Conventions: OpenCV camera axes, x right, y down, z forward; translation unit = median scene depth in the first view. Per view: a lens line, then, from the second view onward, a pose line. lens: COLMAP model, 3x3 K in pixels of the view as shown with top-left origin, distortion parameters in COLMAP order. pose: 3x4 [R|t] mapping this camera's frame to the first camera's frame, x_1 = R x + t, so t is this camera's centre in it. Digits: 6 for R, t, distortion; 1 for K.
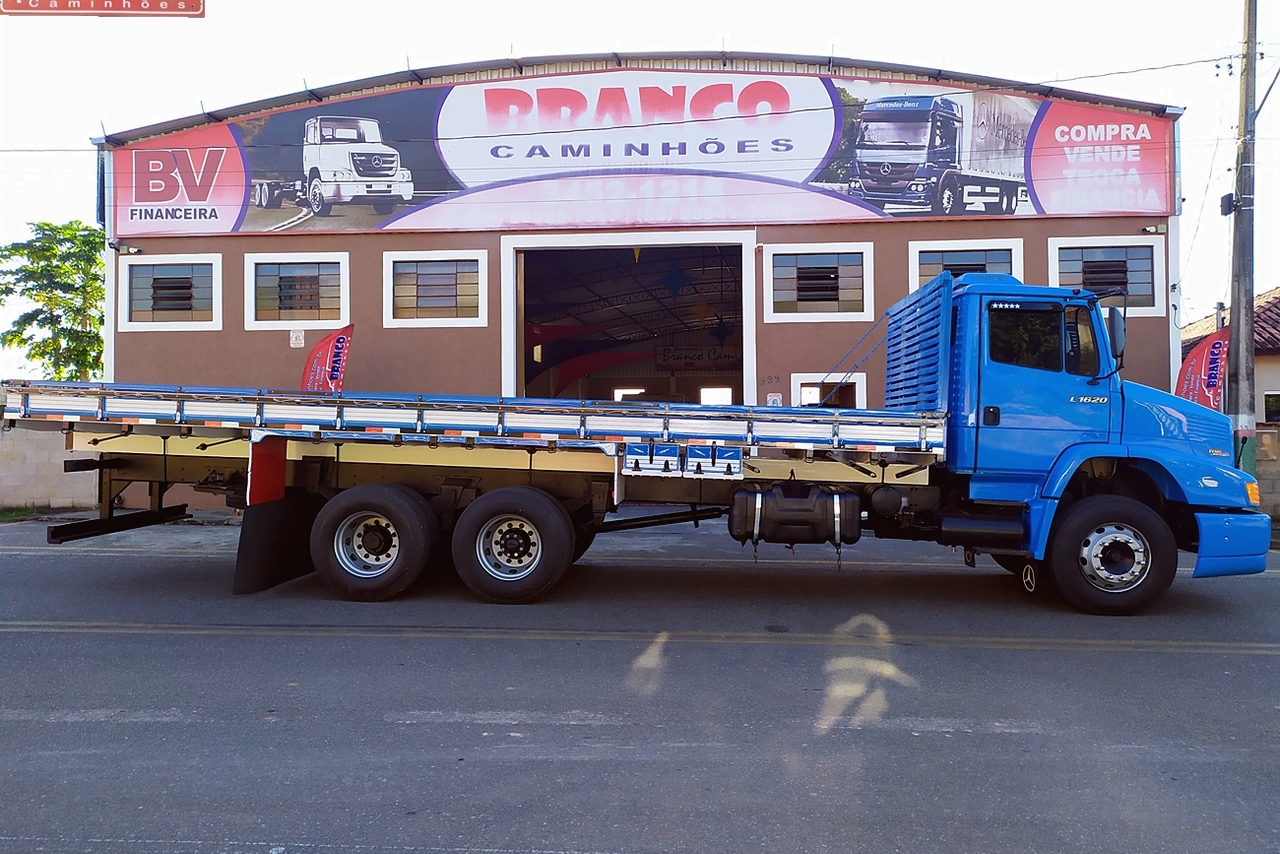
lens RADIAL K [[1000.5, 0, 631.0], [0, 1000.5, 421.6], [0, 0, 1]] dist [0.044974, -0.051469]
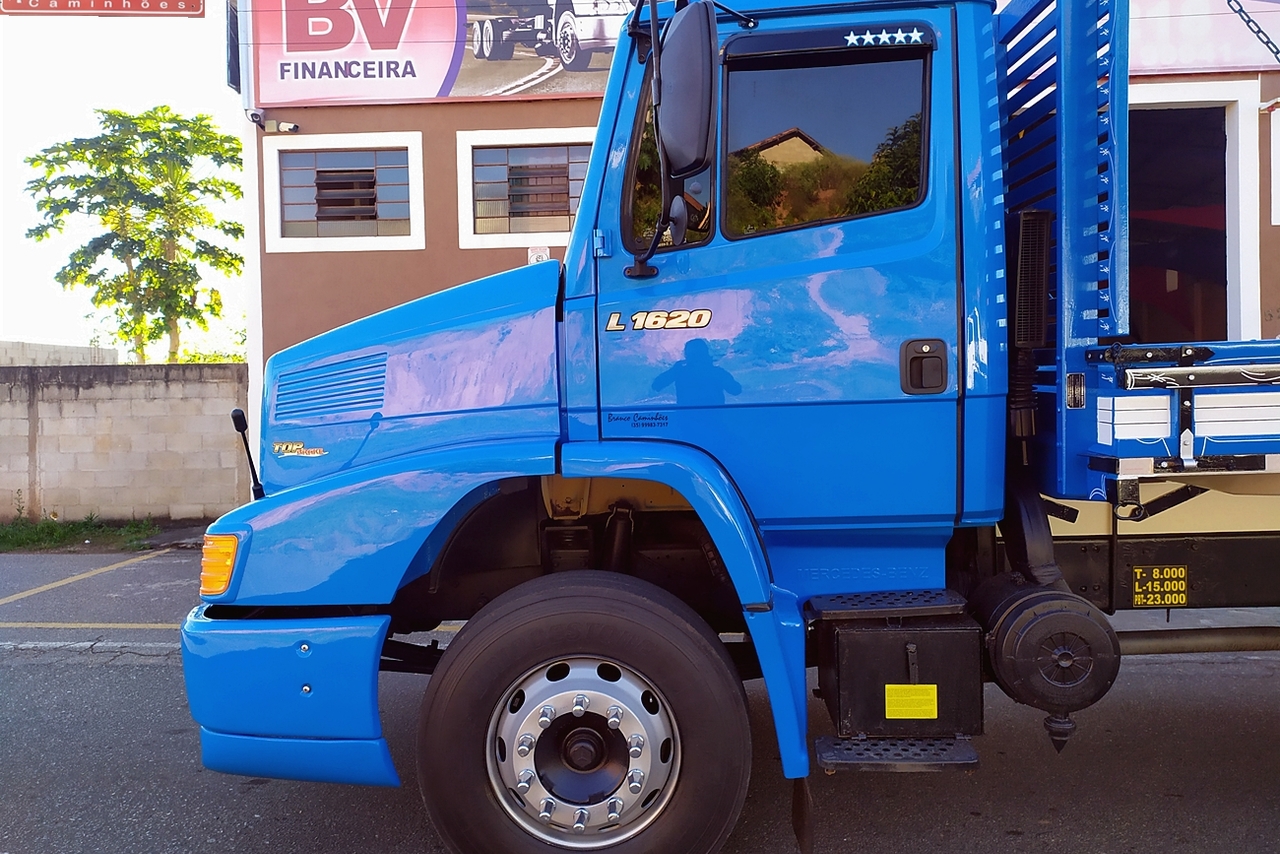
lens RADIAL K [[1000.5, 0, 631.0], [0, 1000.5, 431.2], [0, 0, 1]] dist [0.044974, -0.051469]
pose [[0.999871, -0.011247, 0.011426, -0.288597], [0.010658, 0.998677, 0.050313, -0.003149], [-0.011977, -0.050185, 0.998668, 0.344520]]
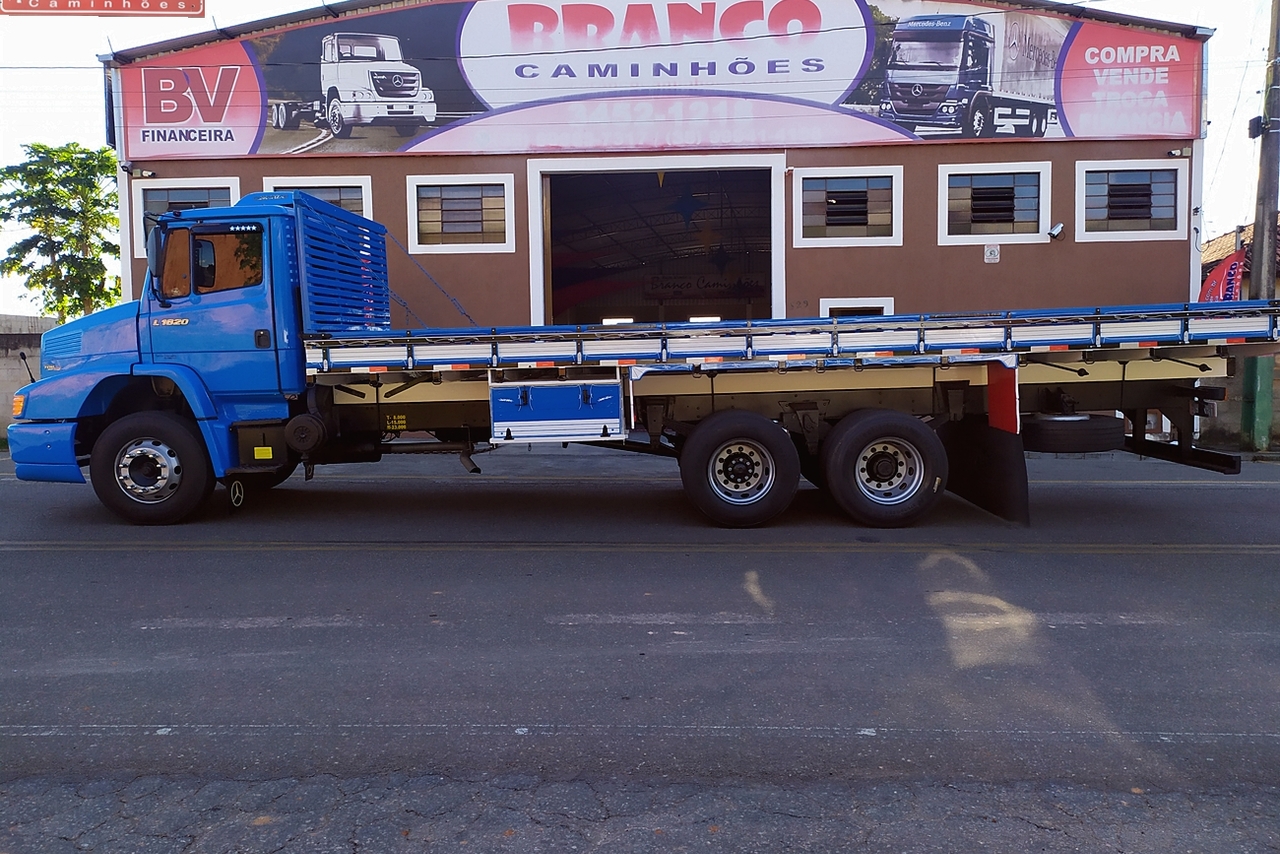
lens RADIAL K [[1000.5, 0, 640.1], [0, 1000.5, 430.3], [0, 0, 1]] dist [0.044974, -0.051469]
pose [[0.999122, -0.010518, 0.040556, -0.062613], [0.007213, 0.996705, 0.080791, 0.001512], [-0.041272, -0.080427, 0.995906, -0.008335]]
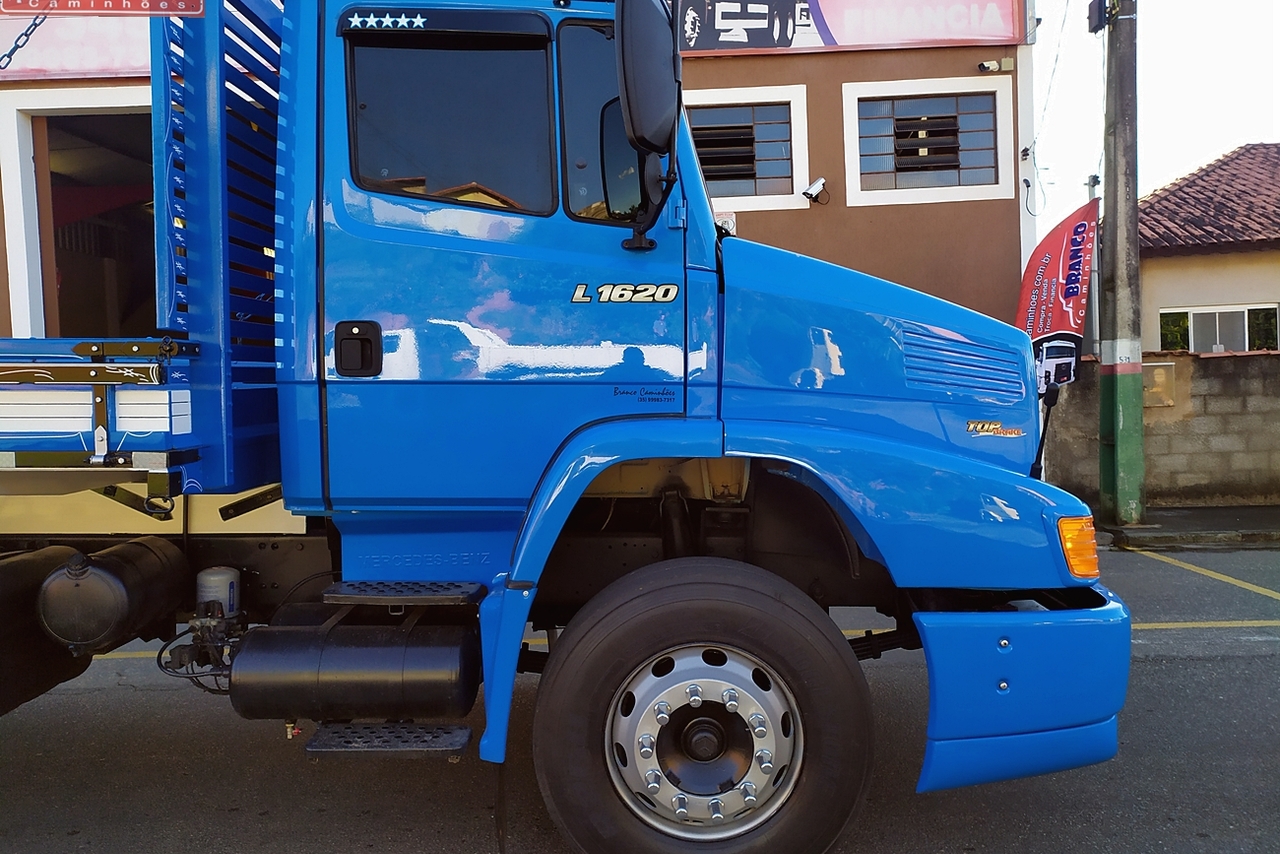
lens RADIAL K [[1000.5, 0, 645.1], [0, 1000.5, 425.6], [0, 0, 1]] dist [0.044974, -0.051469]
pose [[0.996348, -0.038882, 0.076020, 0.216552], [0.034984, 0.998037, 0.051949, 0.003283], [-0.077891, -0.049100, 0.995752, 0.327428]]
